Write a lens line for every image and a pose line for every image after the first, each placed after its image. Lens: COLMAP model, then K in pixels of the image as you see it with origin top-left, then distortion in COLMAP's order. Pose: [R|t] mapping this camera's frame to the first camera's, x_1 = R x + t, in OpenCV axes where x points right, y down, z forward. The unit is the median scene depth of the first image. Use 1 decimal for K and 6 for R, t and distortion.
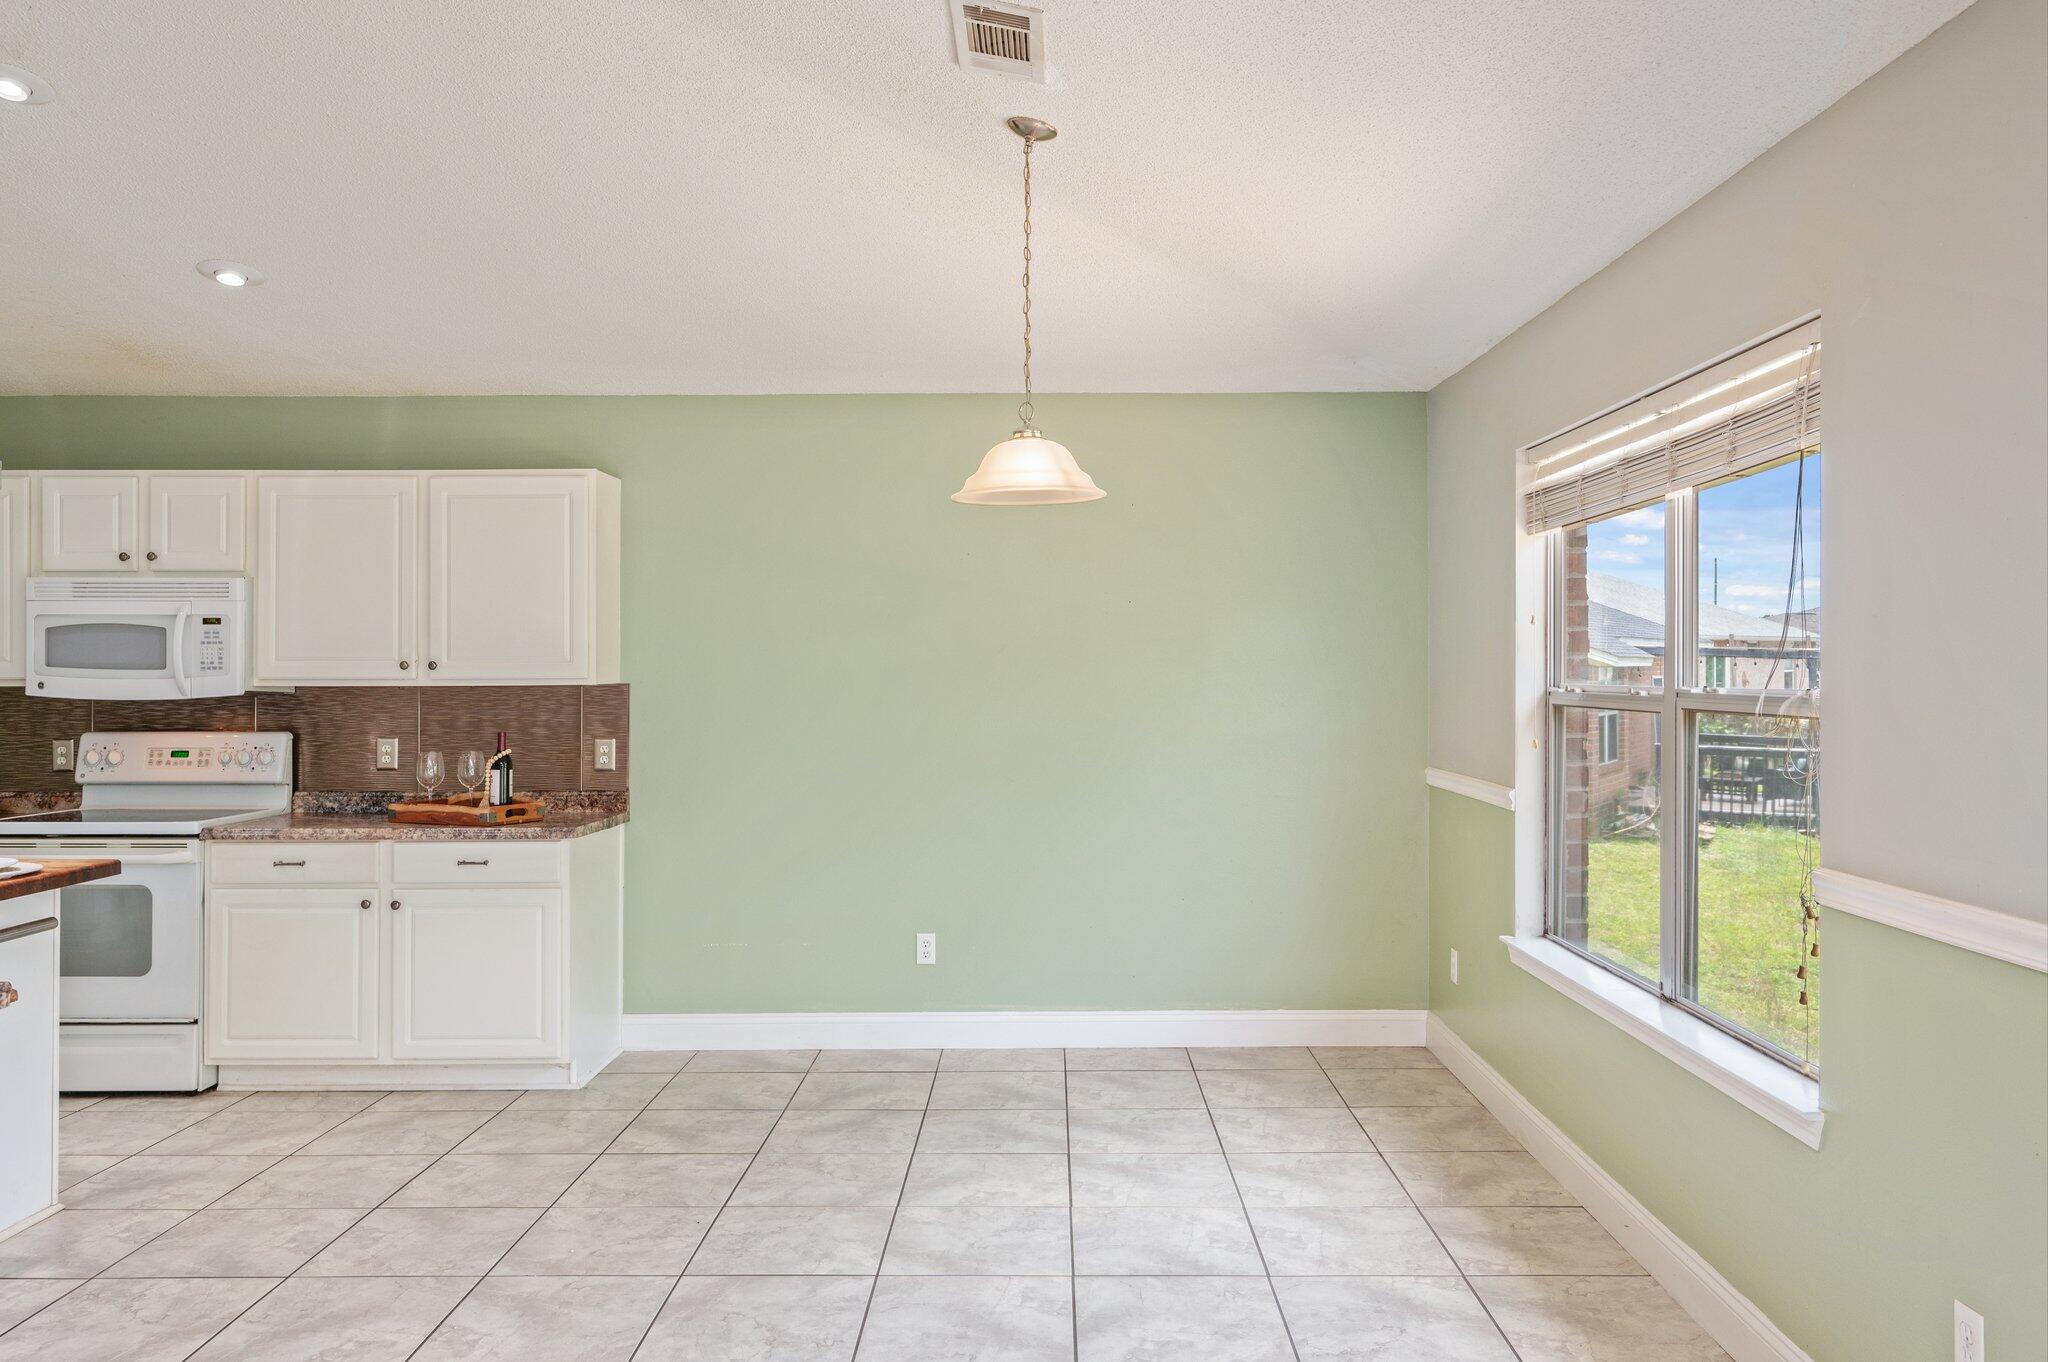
lens RADIAL K [[1528.4, 0, 1050.9], [0, 1528.4, 653.1], [0, 0, 1]] dist [-0.005105, 0.002059]
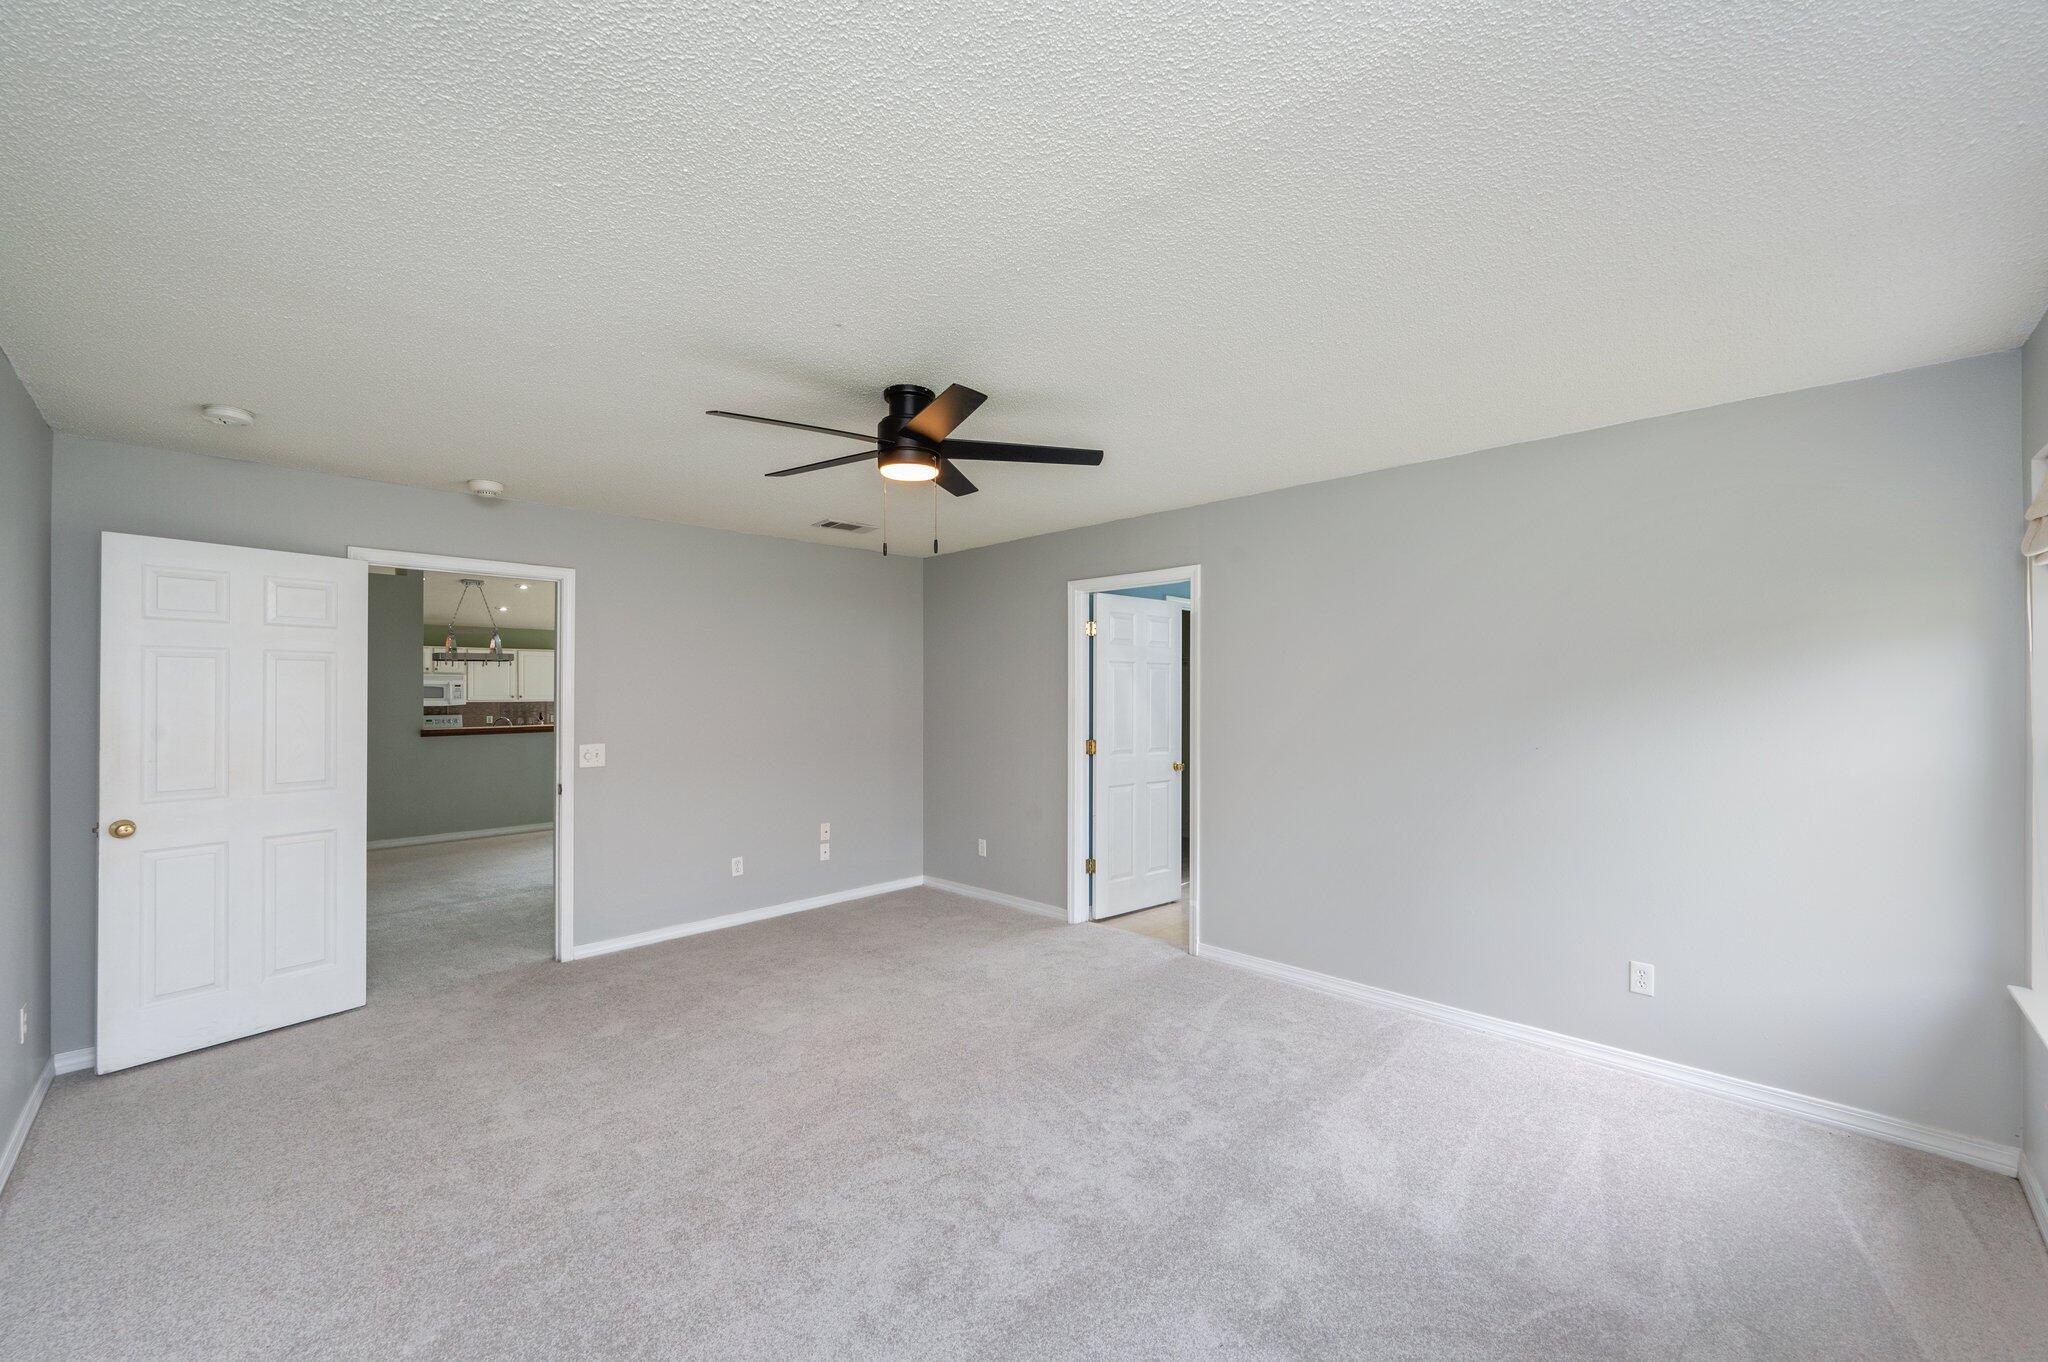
lens RADIAL K [[806.8, 0, 1015.7], [0, 806.8, 682.3], [0, 0, 1]] dist [0.000654, 0.000585]
pose [[0.713358, 0.005699, 0.700776, -0.981260], [-0.006302, 0.999979, -0.001717, -0.035254], [-0.700771, -0.003192, 0.713379, -1.480968]]
